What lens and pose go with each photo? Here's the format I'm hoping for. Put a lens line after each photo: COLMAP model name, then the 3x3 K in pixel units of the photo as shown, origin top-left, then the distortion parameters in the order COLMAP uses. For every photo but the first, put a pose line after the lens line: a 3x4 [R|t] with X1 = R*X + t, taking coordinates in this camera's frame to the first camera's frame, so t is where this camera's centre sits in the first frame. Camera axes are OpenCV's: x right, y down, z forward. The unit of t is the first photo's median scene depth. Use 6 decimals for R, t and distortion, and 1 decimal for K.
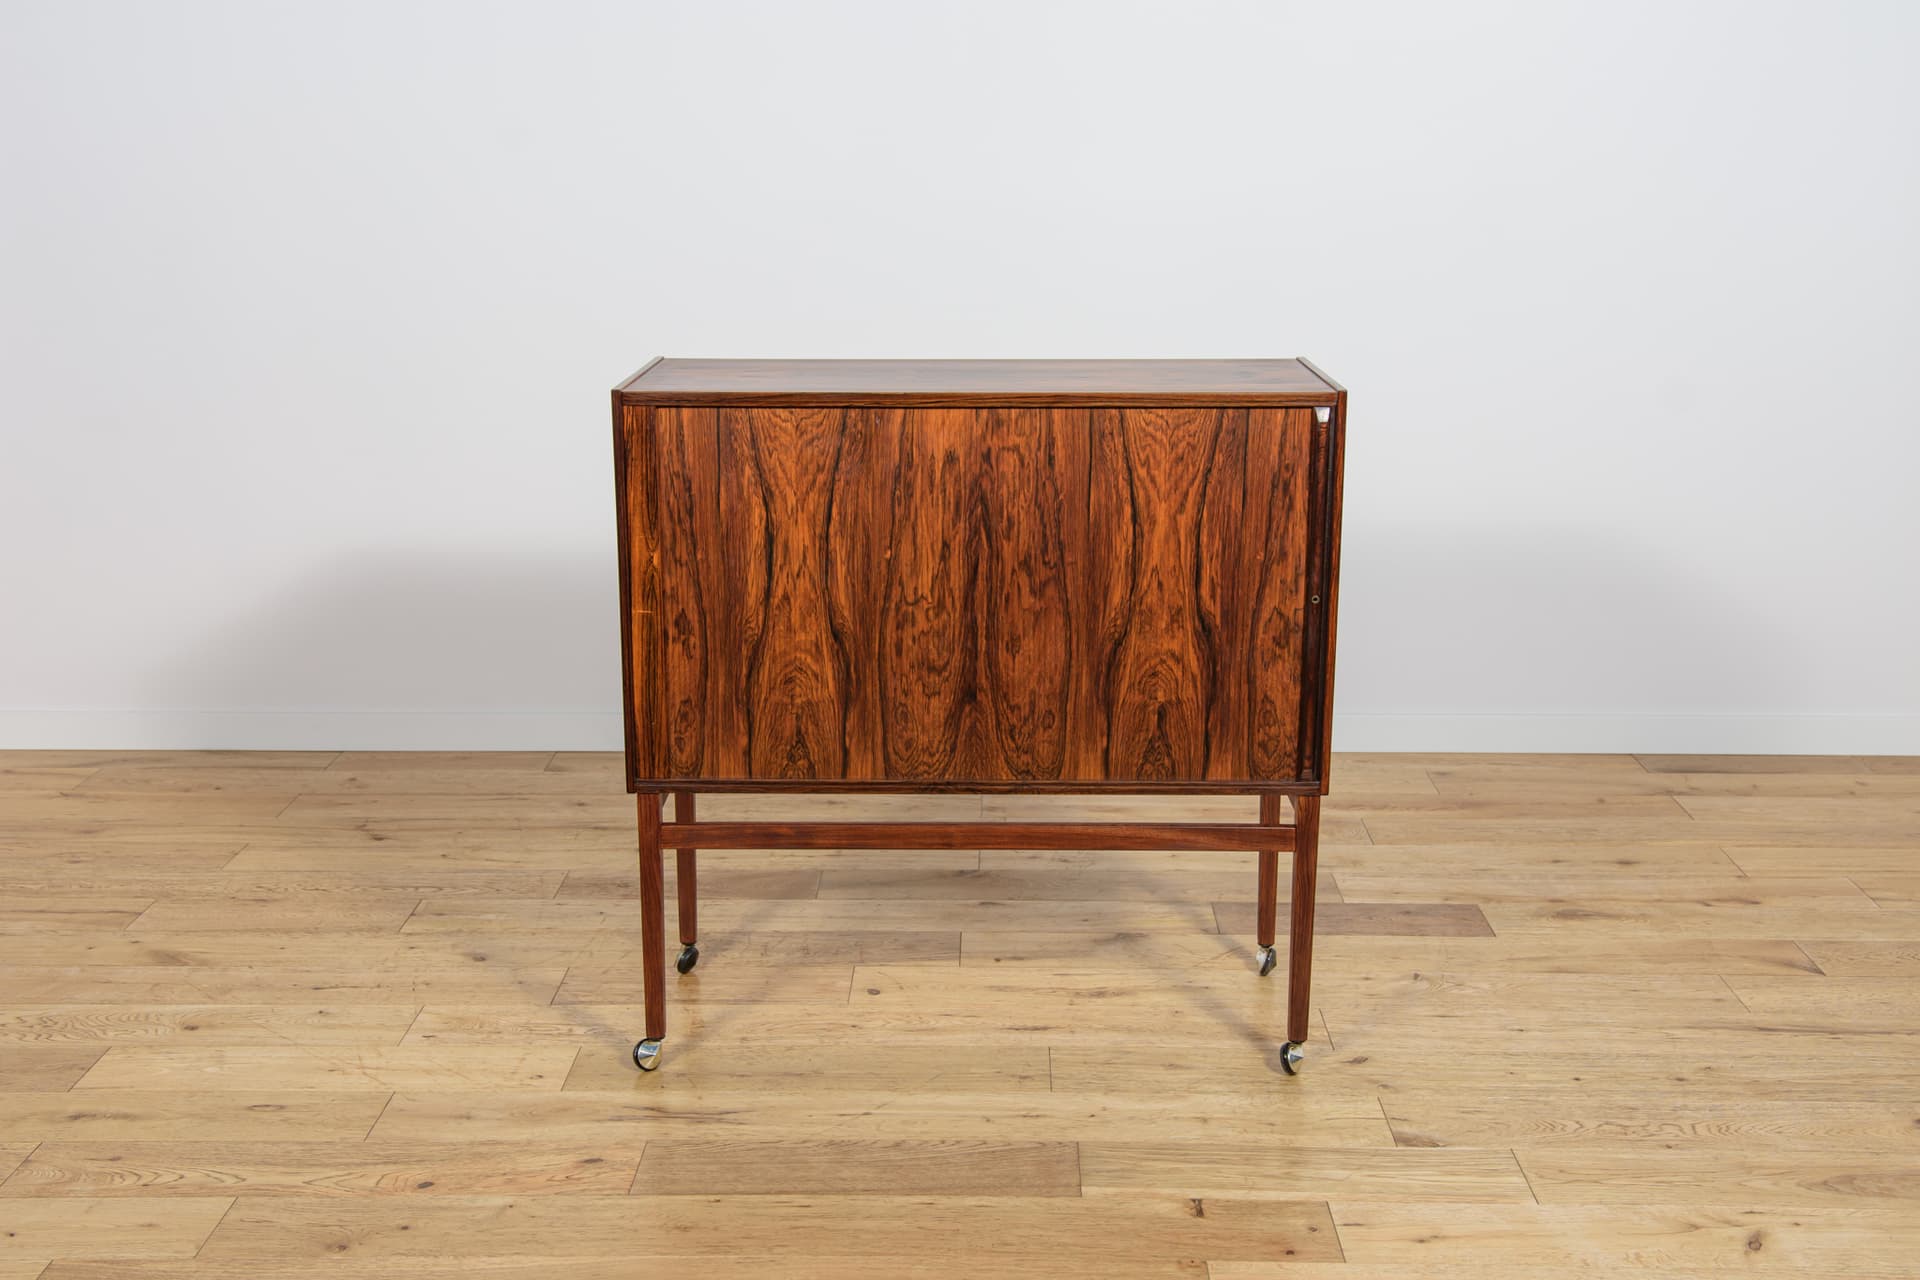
lens RADIAL K [[2218.9, 0, 967.3], [0, 2218.9, 644.9], [0, 0, 1]] dist [0.012204, 0.000000]
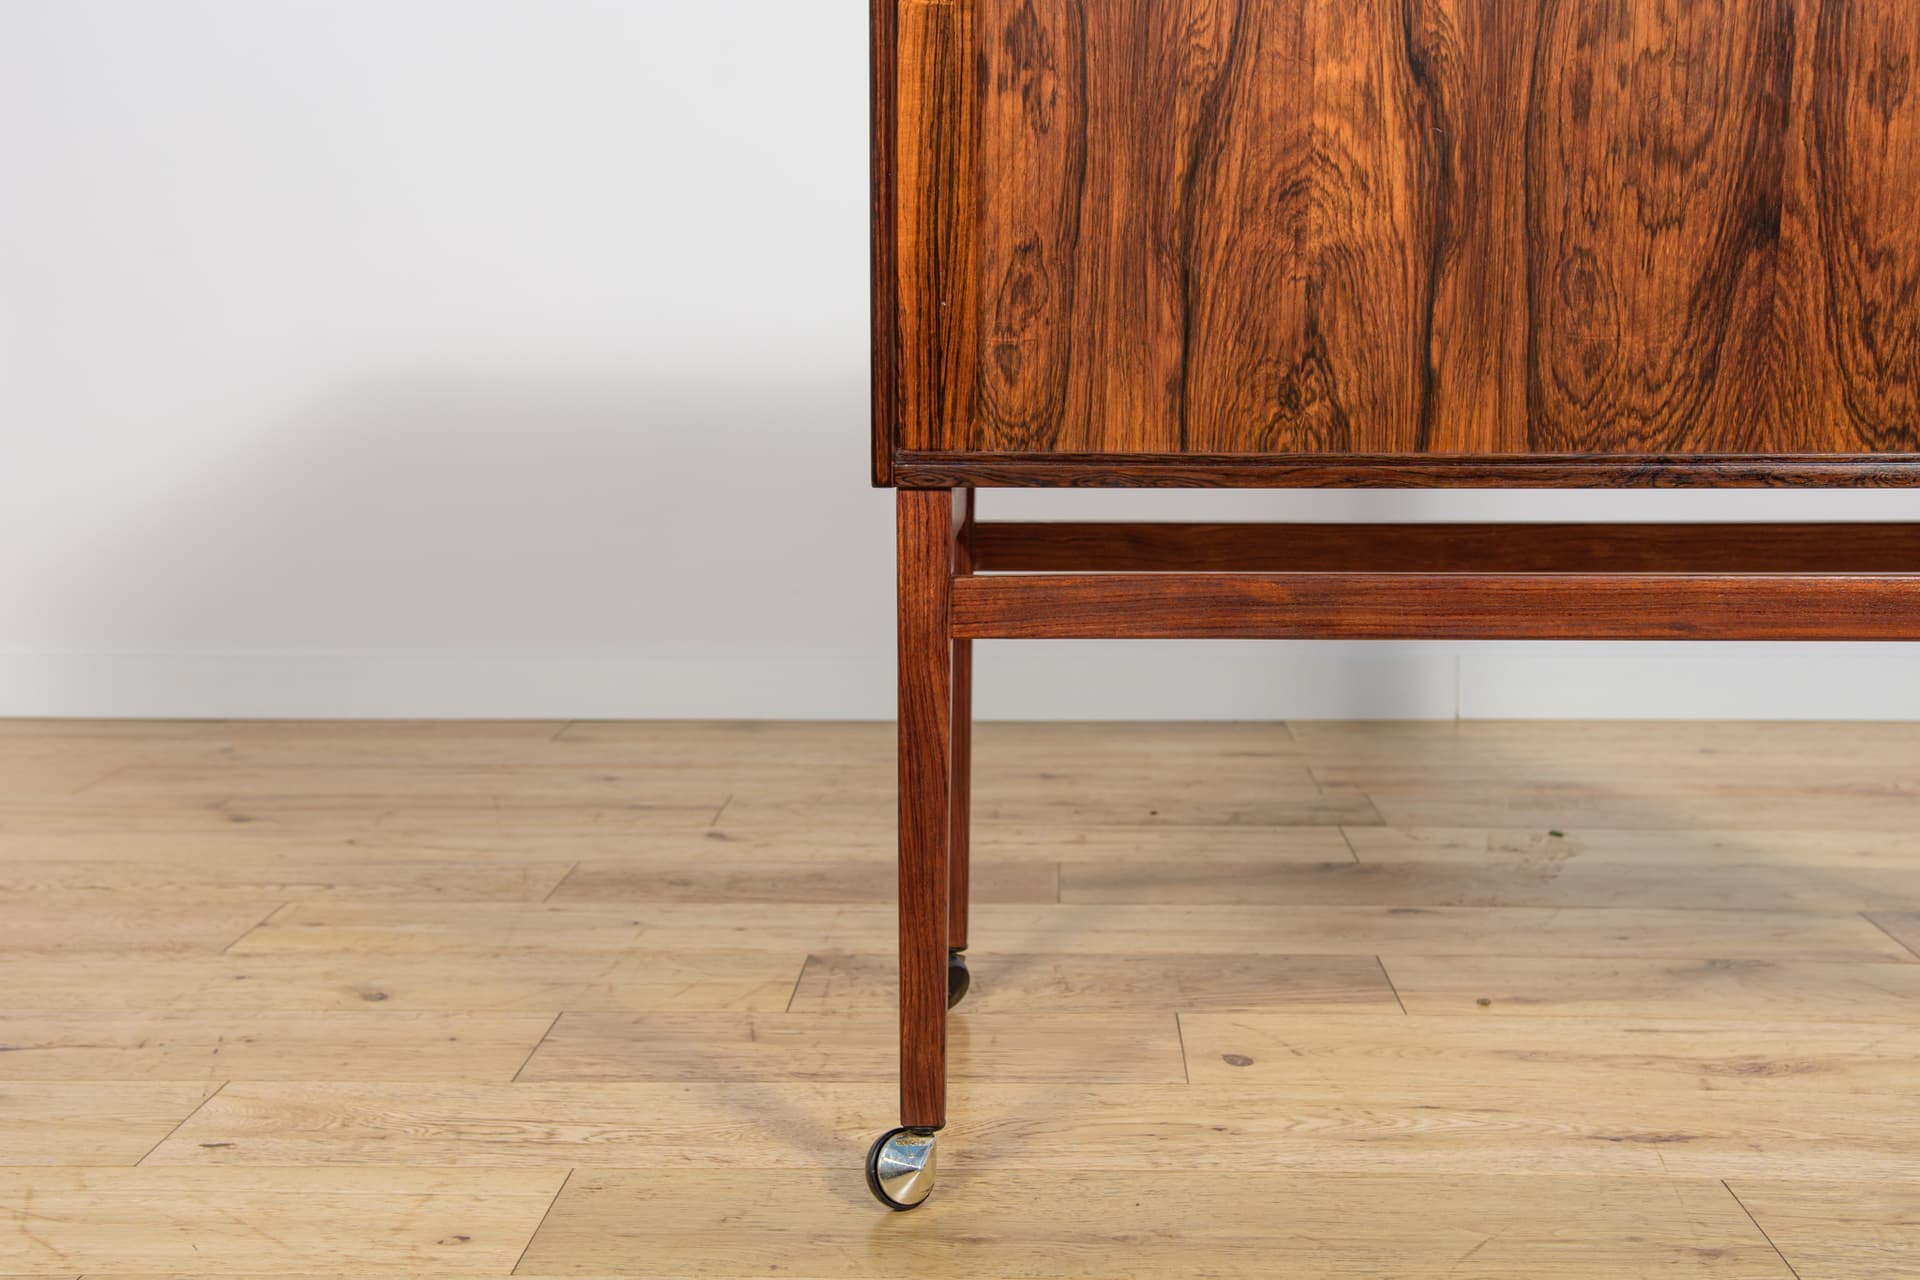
lens RADIAL K [[2126.5, 0, 961.0], [0, 2126.5, 662.2], [0, 0, 1]] dist [0.028920, 0.000000]
pose [[0.999690, 0.001972, -0.024804, -0.090949], [-0.004362, 0.995308, -0.096656, 0.123499], [0.024497, 0.096734, 0.995009, 0.590855]]
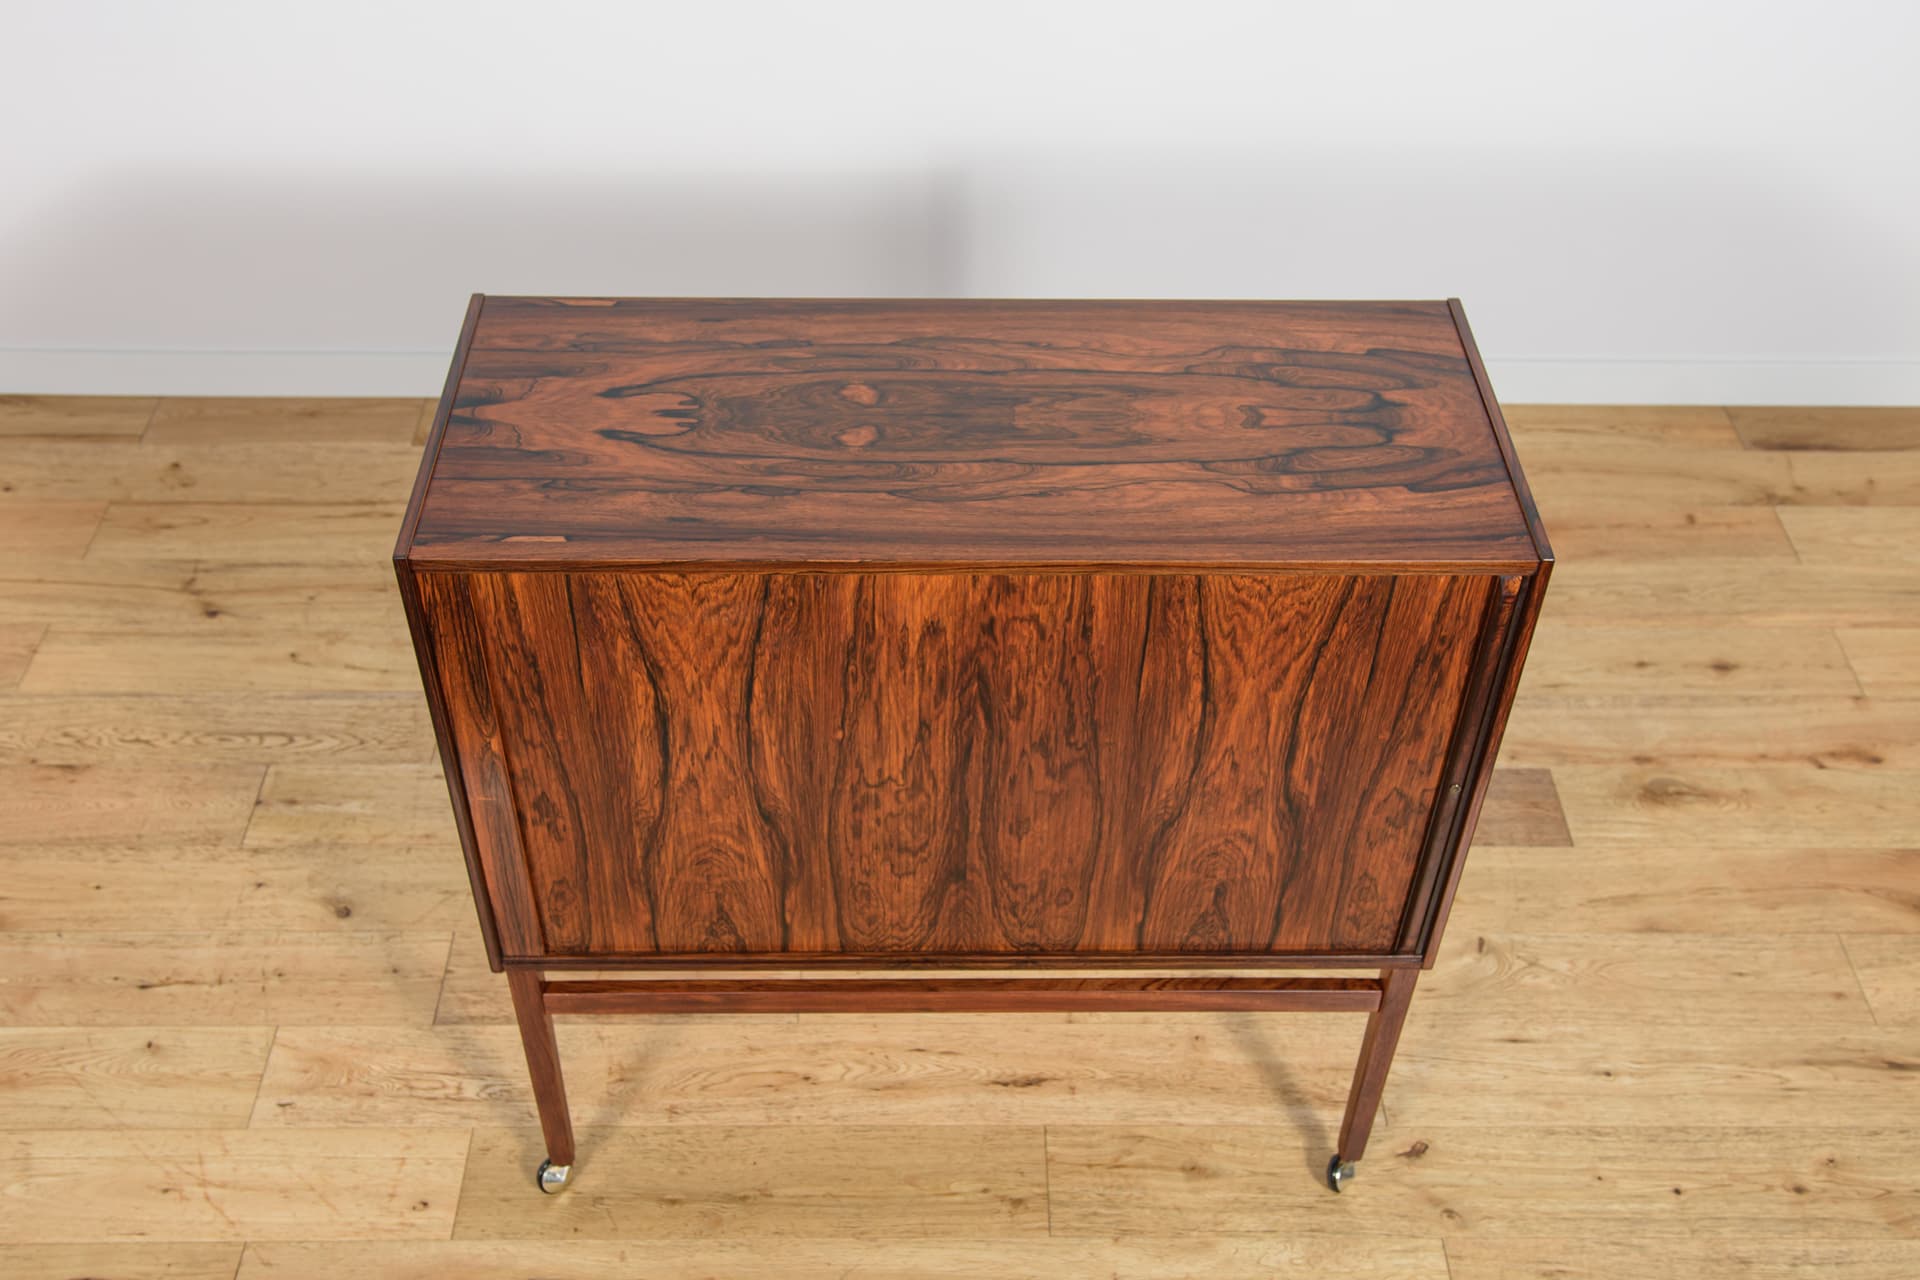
lens RADIAL K [[1969.6, 0, 966.6], [0, 1969.6, 650.6], [0, 0, 1]] dist [0.005613, 0.000000]
pose [[0.999405, -0.007020, 0.033782, -0.015464], [-0.010761, 0.866834, 0.498480, -0.331260], [-0.032783, -0.498547, 0.866242, 0.446678]]
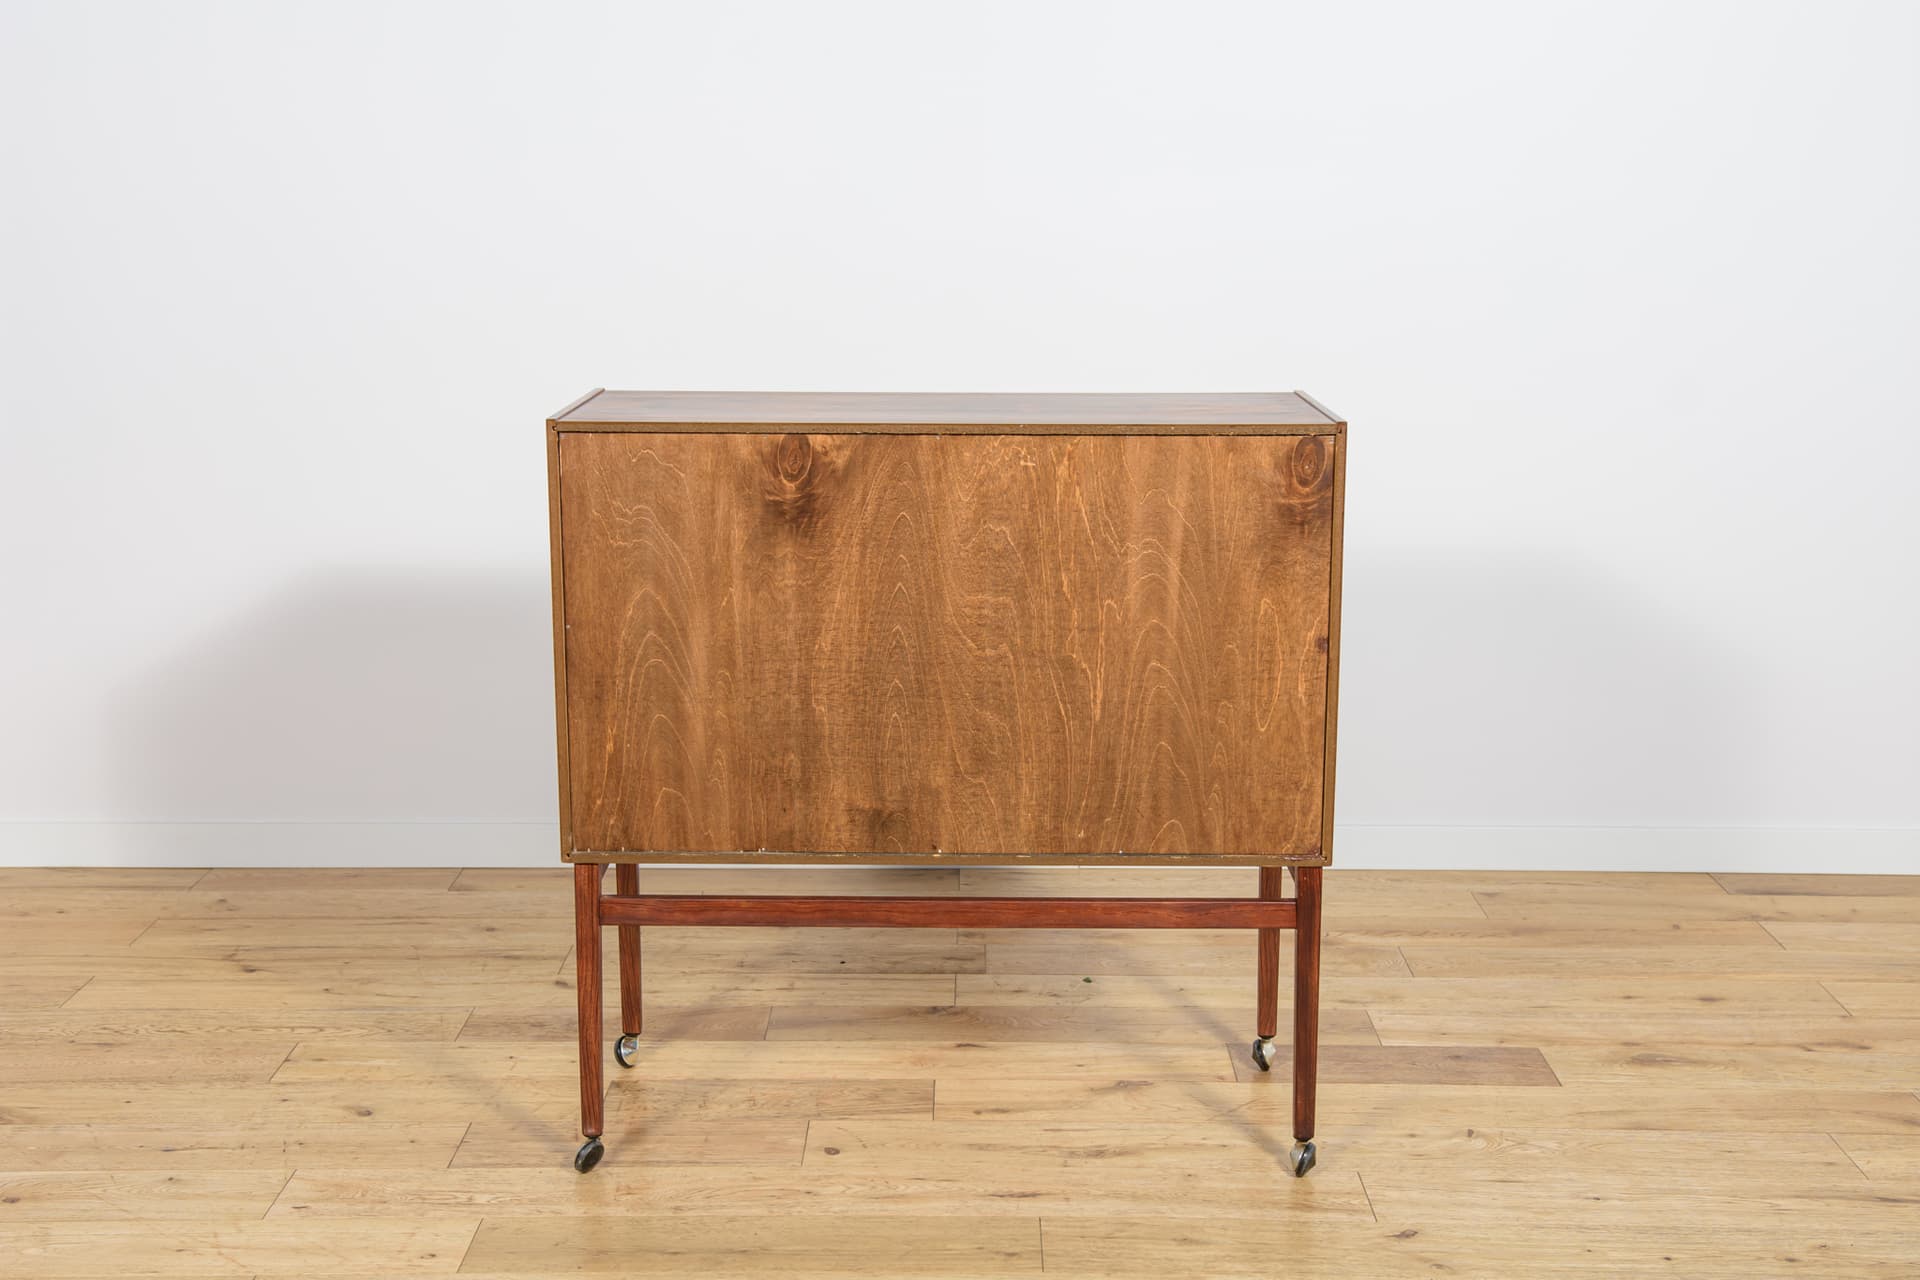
lens RADIAL K [[2459.3, 0, 972.6], [0, 2459.3, 621.9], [0, 0, 1]] dist [0.067639, 0.000000]
pose [[0.999872, 0.002851, 0.015766, -0.004086], [-0.001993, 0.998528, -0.054197, 0.005842], [-0.015898, 0.054159, 0.998406, 0.049670]]
